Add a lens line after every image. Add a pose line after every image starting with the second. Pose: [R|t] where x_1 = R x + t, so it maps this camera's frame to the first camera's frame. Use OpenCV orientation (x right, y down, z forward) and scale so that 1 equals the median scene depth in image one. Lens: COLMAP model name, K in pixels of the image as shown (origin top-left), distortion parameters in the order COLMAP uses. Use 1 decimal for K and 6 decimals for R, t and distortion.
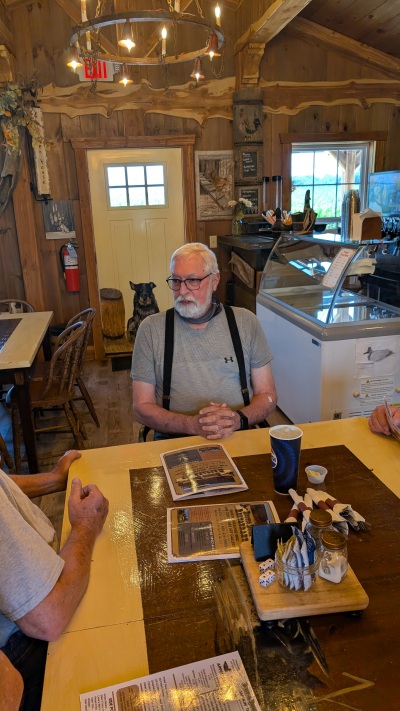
lens RADIAL K [[513.2, 0, 198.8], [0, 513.2, 355.6], [0, 0, 1]] dist [0.013795, 0.004381]
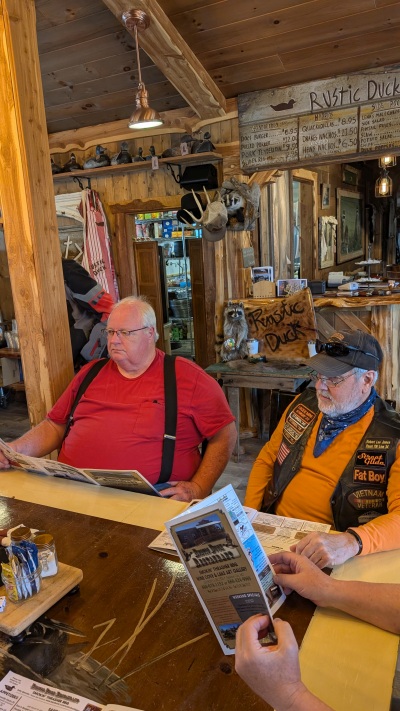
lens RADIAL K [[513.2, 0, 199.1], [0, 513.2, 356.4], [0, 0, 1]] dist [0.013795, 0.004381]
pose [[0.586881, -0.167052, 0.792253, -0.407543], [0.262357, 0.964928, 0.009113, 0.036007], [-0.765989, 0.202505, 0.610125, -0.078594]]
